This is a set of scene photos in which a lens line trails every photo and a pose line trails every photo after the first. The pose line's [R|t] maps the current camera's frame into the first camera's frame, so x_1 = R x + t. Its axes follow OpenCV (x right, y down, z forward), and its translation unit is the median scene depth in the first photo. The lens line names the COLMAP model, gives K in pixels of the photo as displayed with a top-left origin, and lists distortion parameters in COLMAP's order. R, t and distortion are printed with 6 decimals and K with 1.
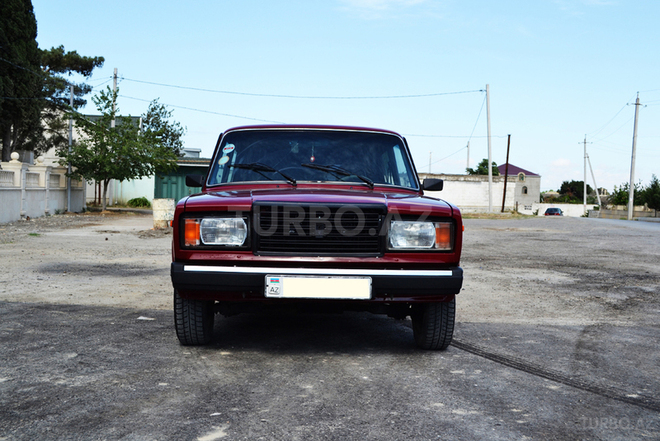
lens RADIAL K [[773.5, 0, 376.2], [0, 773.5, 220.6], [0, 0, 1]] dist [-0.015839, -0.034792]
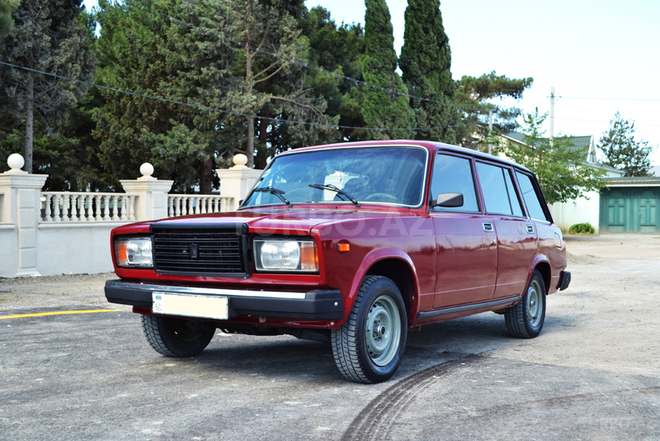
lens RADIAL K [[838.6, 0, 330.0], [0, 838.6, 220.5], [0, 0, 1]] dist [0.015906, -0.001350]
pose [[0.794614, -0.022779, -0.606688, 0.720342], [0.002304, 0.999402, -0.034506, 0.011705], [0.607111, 0.026021, 0.794191, 0.212556]]
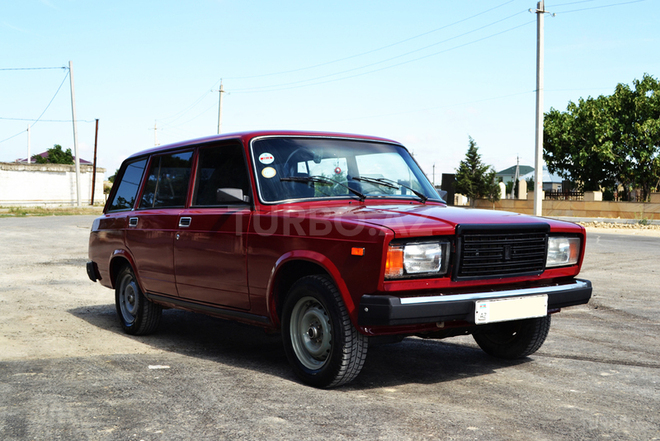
lens RADIAL K [[838.6, 0, 330.0], [0, 838.6, 220.5], [0, 0, 1]] dist [0.015906, -0.001350]
pose [[0.839821, -0.035431, 0.541706, -0.813136], [0.027289, 0.999362, 0.023057, -0.055753], [-0.542177, -0.004582, 0.840252, 0.210222]]
